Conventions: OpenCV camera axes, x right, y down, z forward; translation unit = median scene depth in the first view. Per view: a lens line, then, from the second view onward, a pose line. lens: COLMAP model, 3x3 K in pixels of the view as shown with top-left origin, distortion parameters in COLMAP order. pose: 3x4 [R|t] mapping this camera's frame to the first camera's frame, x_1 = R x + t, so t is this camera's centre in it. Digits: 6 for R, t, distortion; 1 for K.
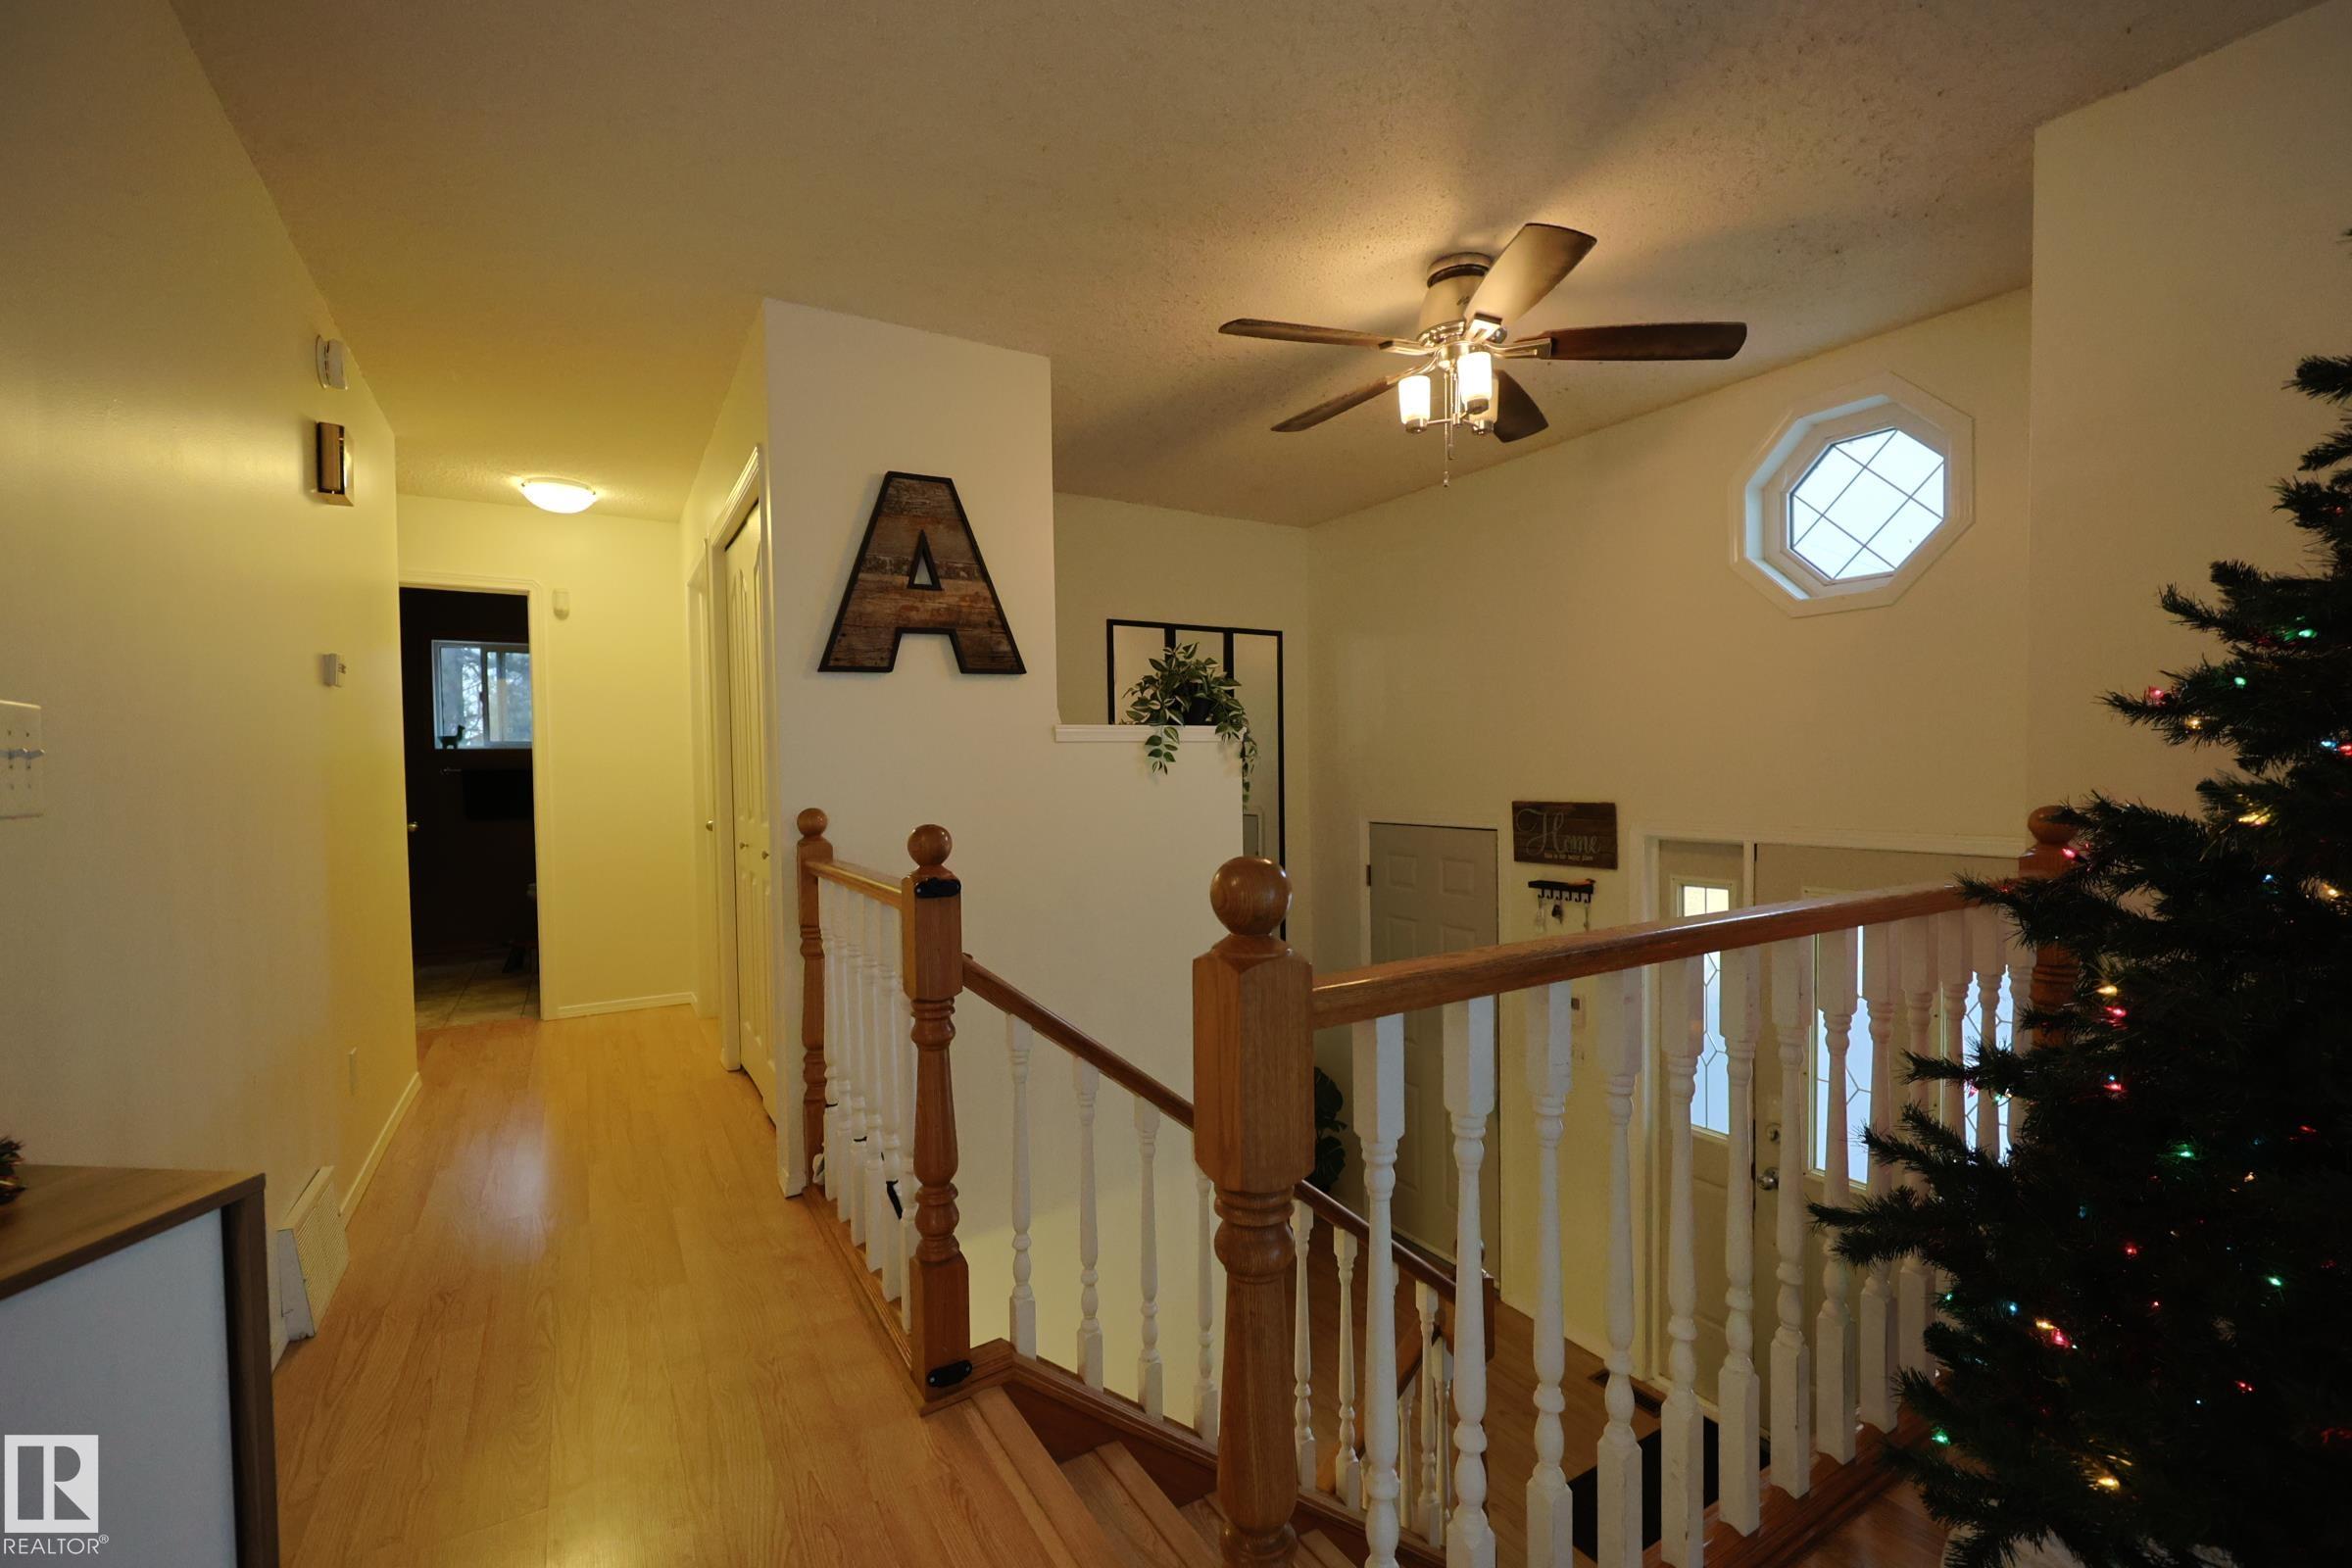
lens RADIAL K [[1002.3, 0, 1178.0], [0, 1002.3, 791.7], [0, 0, 1]] dist [-0.001531, 0.000134]
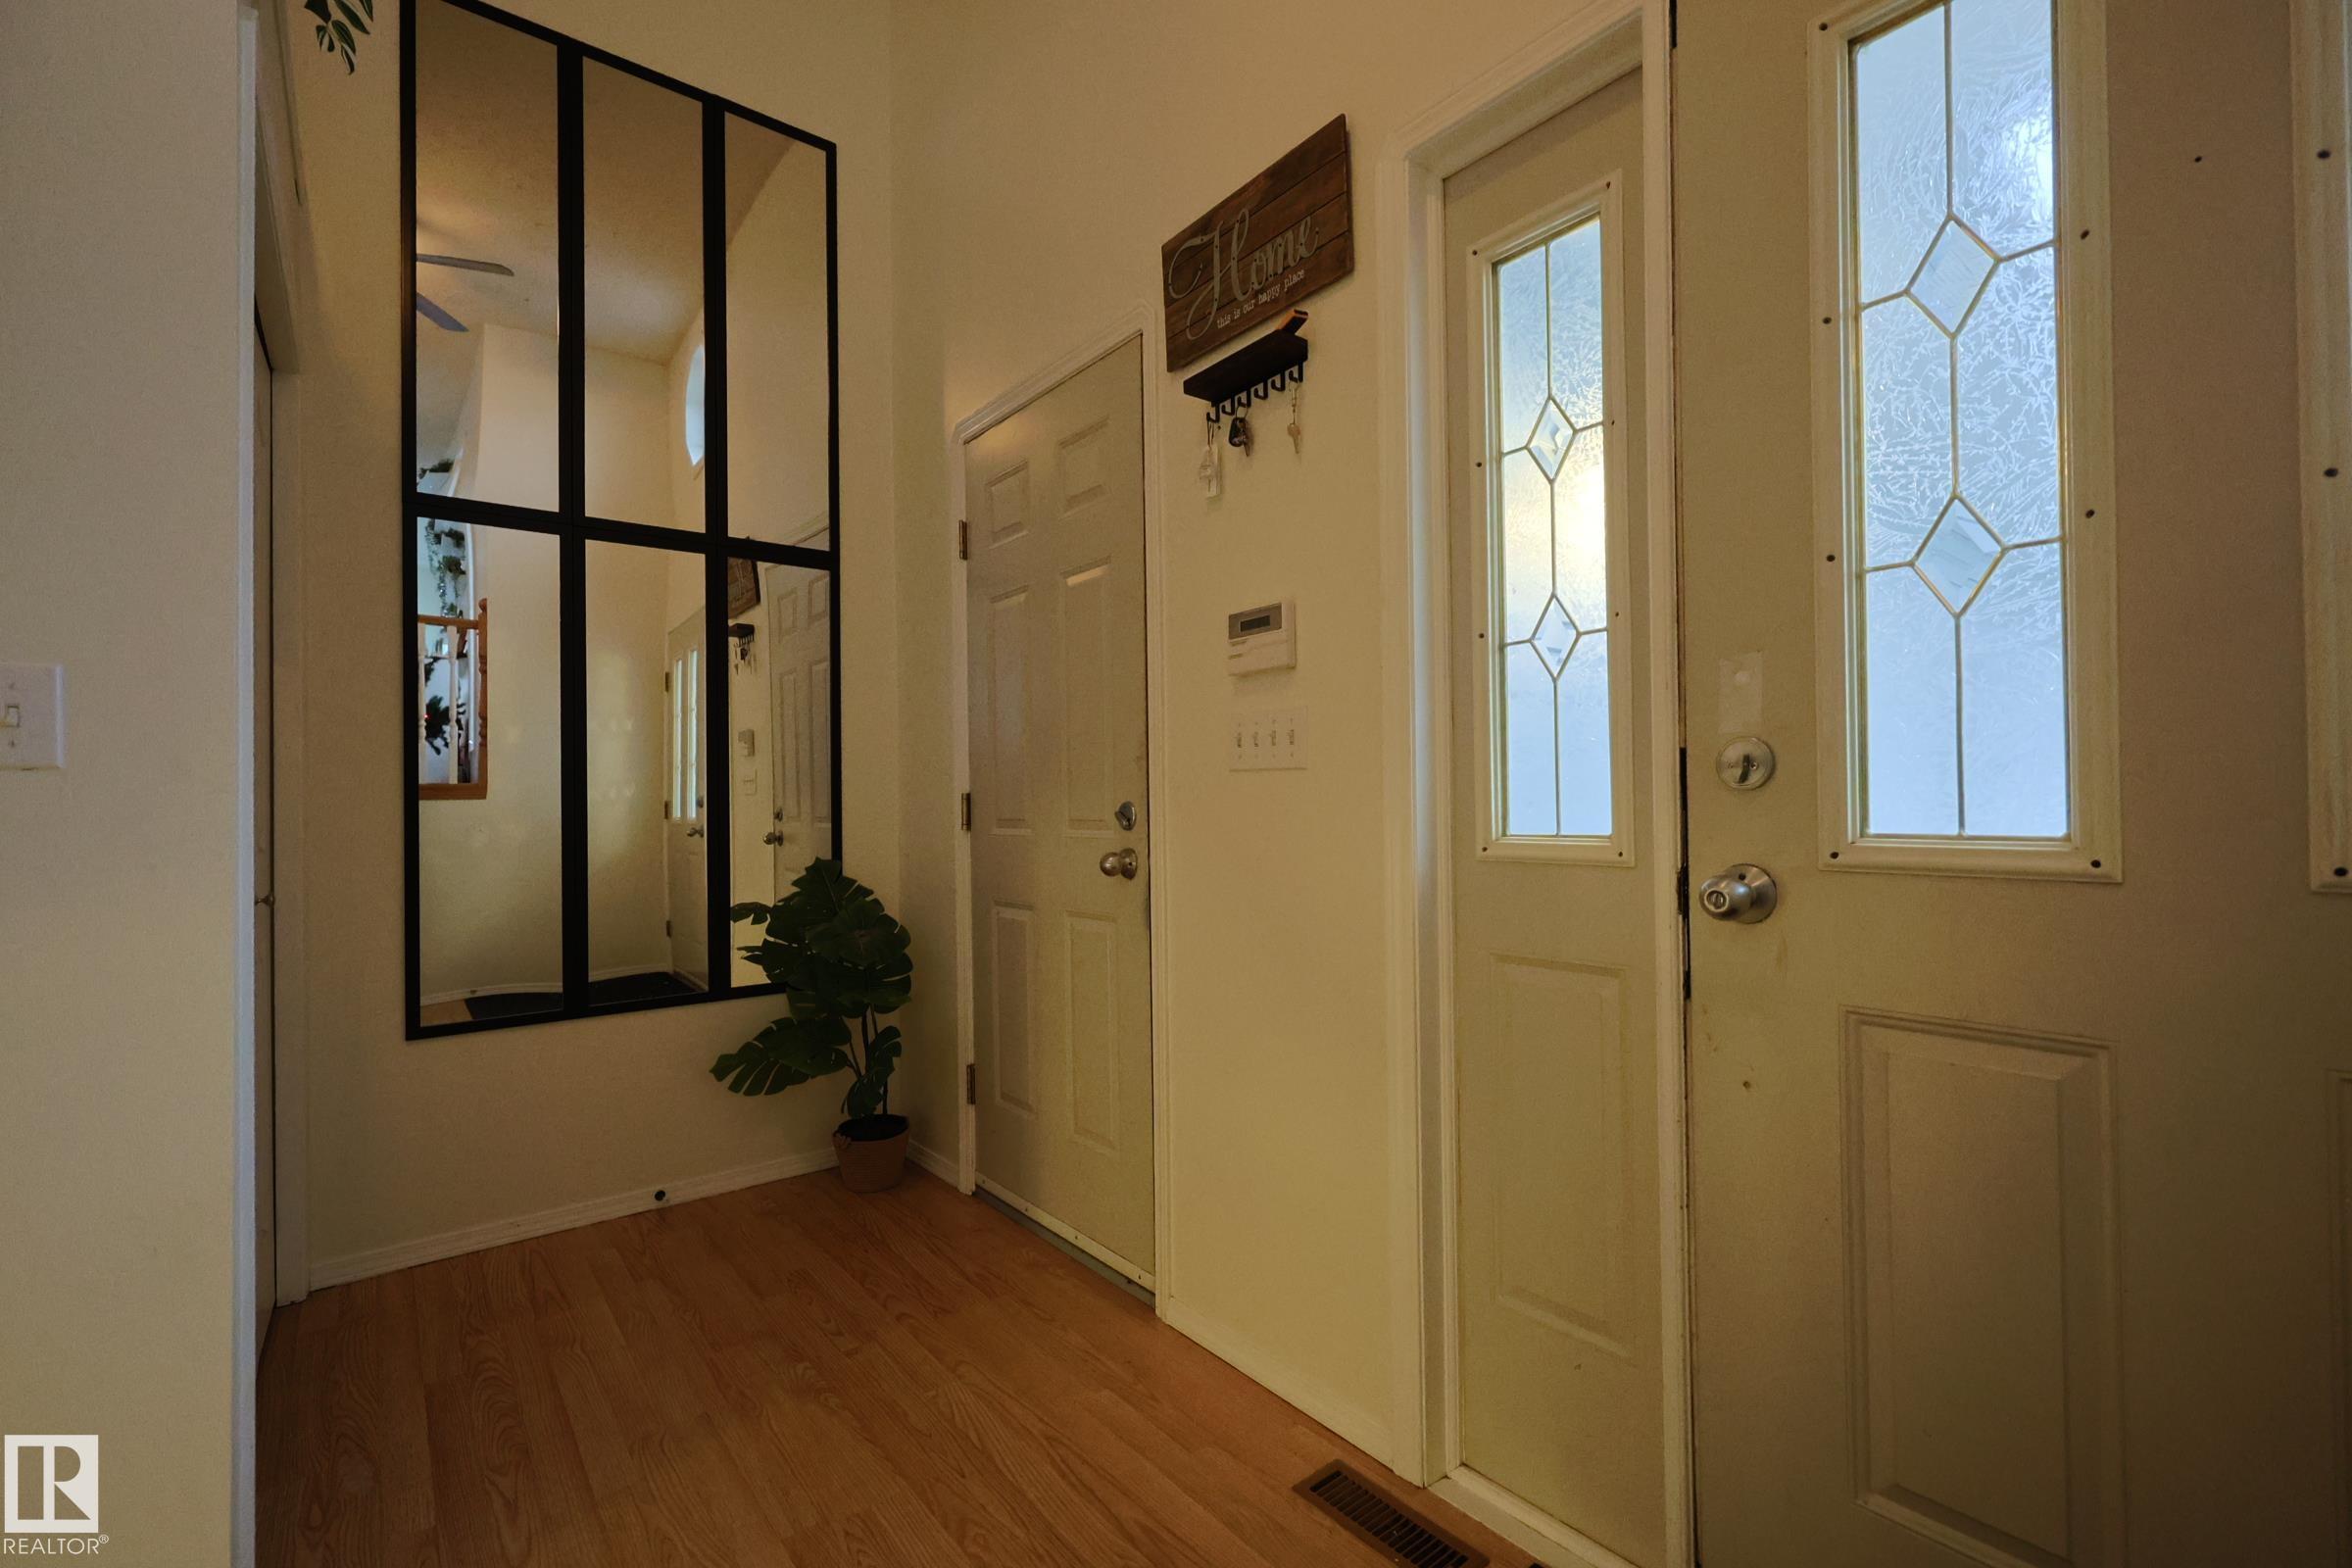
lens RADIAL K [[1002.3, 0, 1178.0], [0, 1002.3, 791.7], [0, 0, 1]] dist [-0.001531, 0.000134]
pose [[0.990750, 0.001132, 0.135692, 0.352665], [0.004012, 0.999284, -0.037633, 0.367112], [-0.135638, 0.037830, 0.990036, 0.682655]]
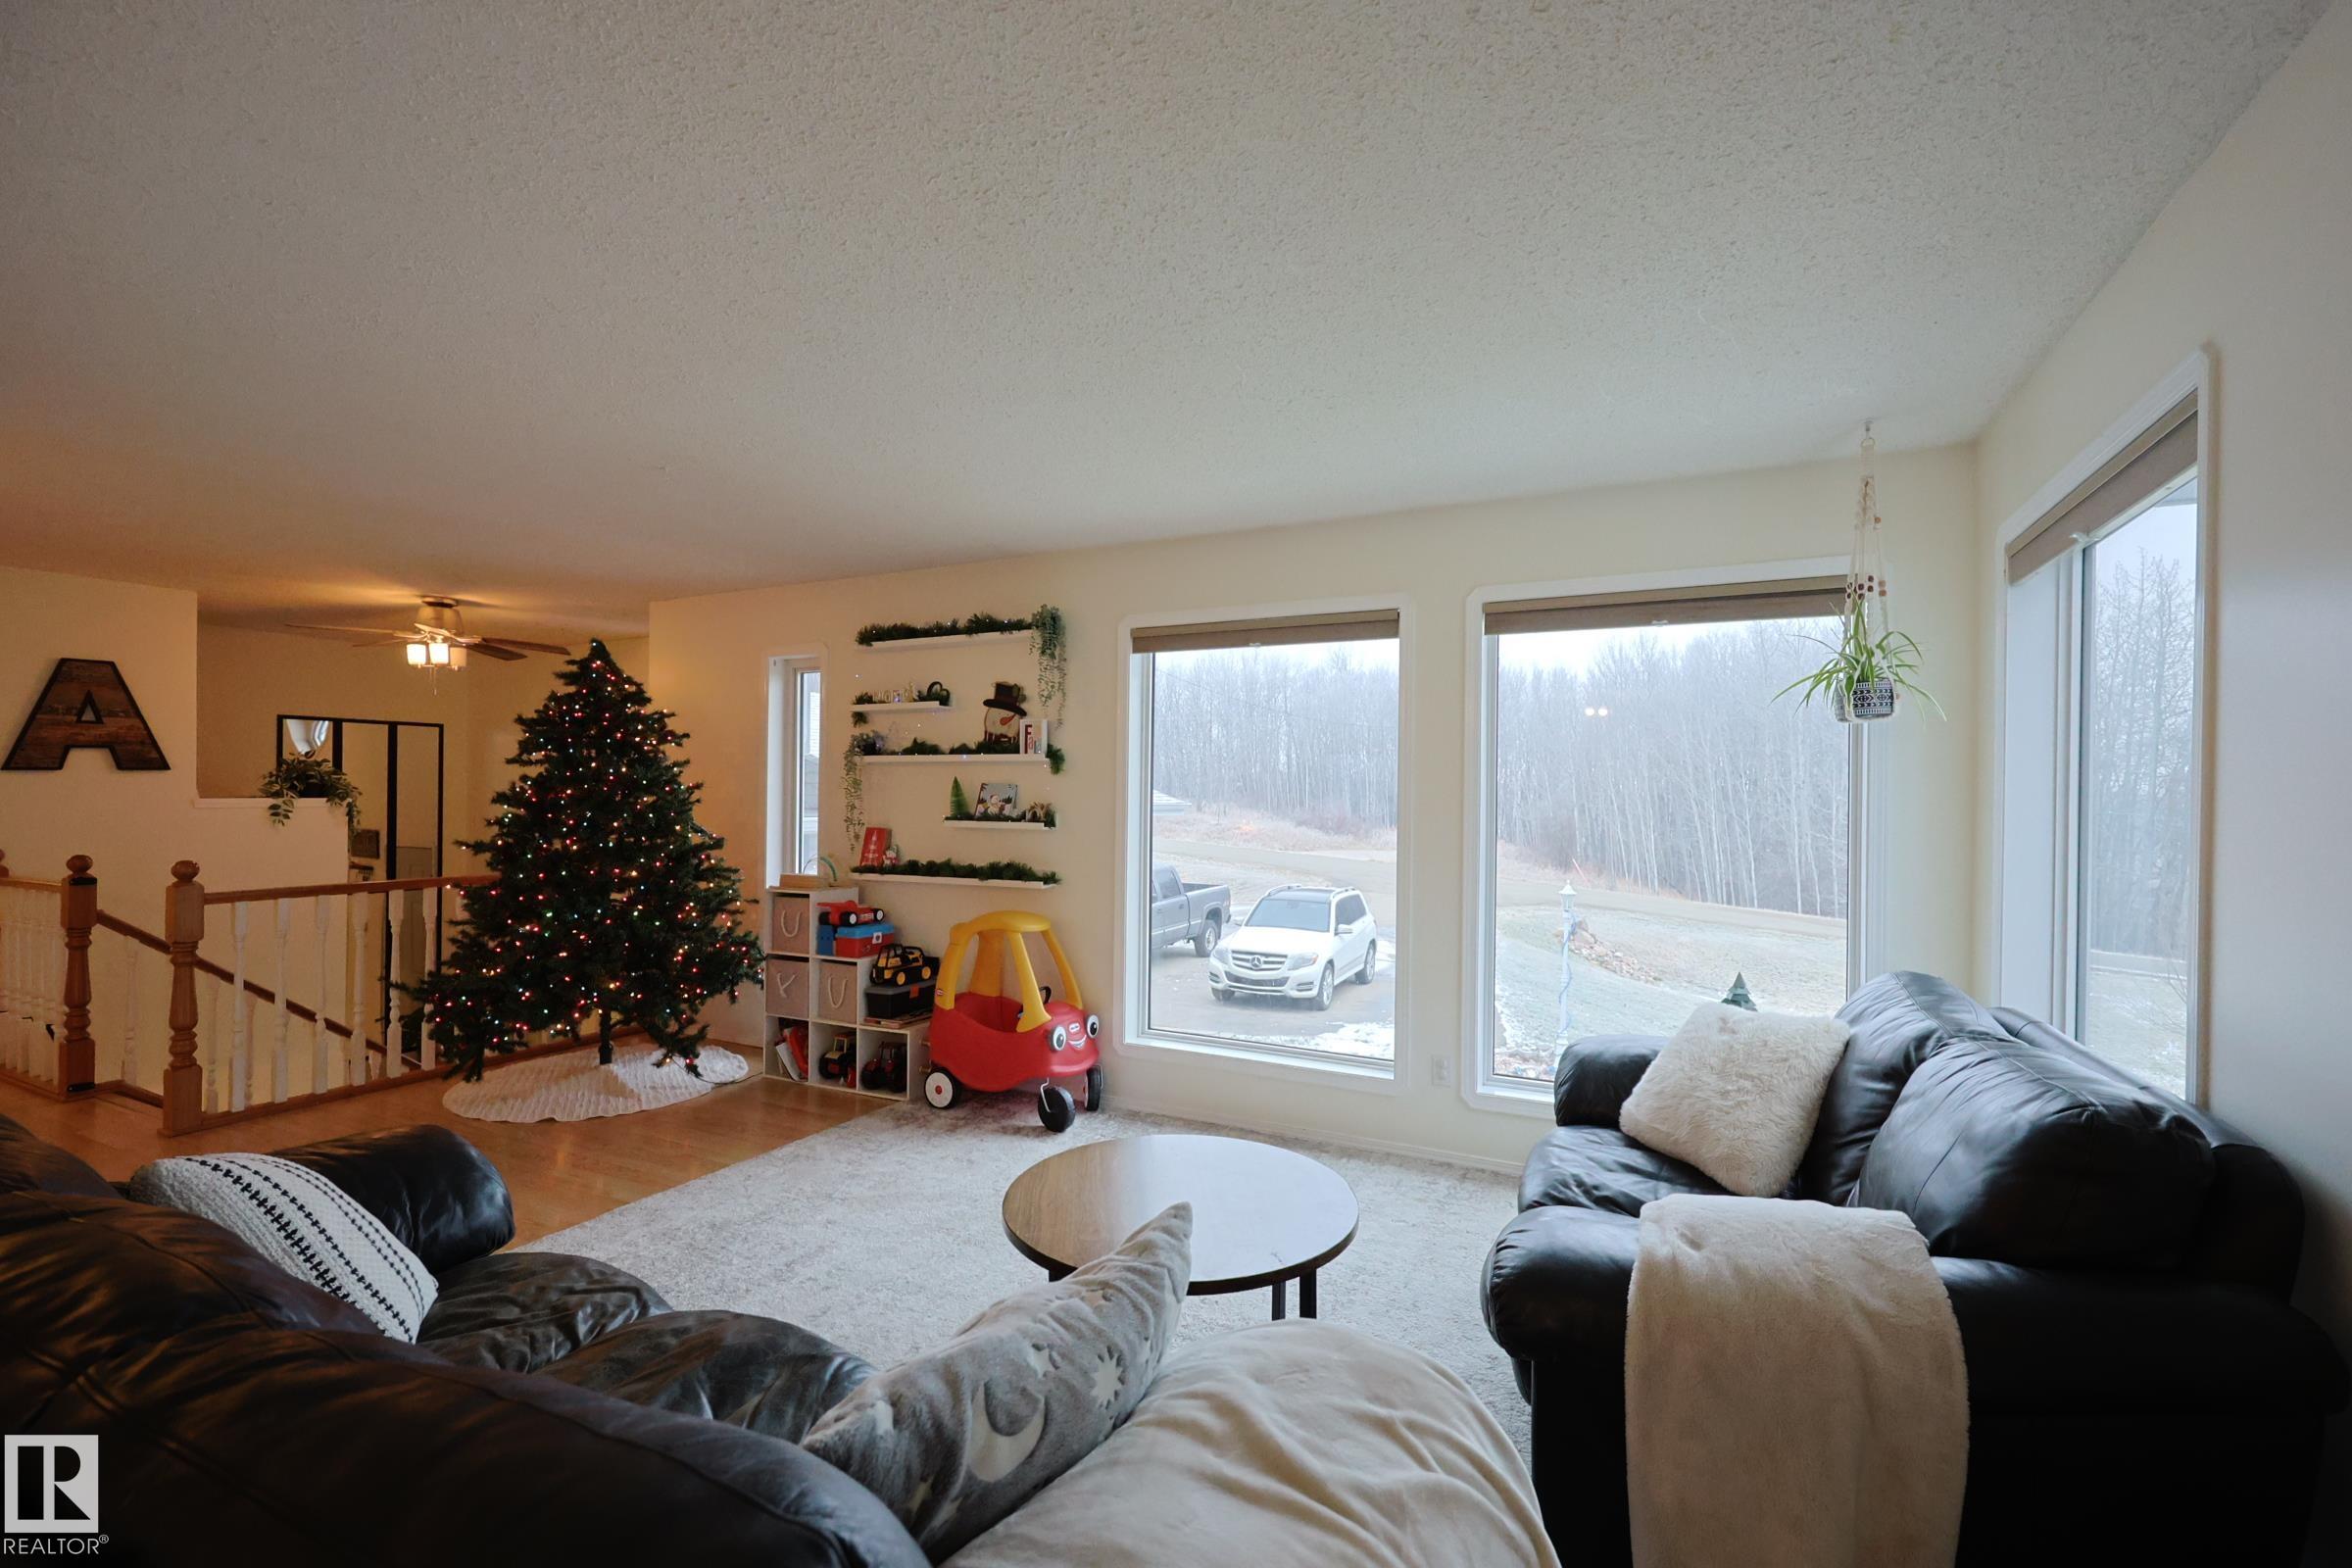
lens RADIAL K [[1002.3, 0, 1178.0], [0, 1002.3, 791.7], [0, 0, 1]] dist [-0.001531, 0.000134]
pose [[0.847861, 0.022497, 0.529742, 0.389249], [-0.006537, 0.999467, -0.031984, -0.031894], [-0.530179, 0.023655, 0.847556, -1.330634]]
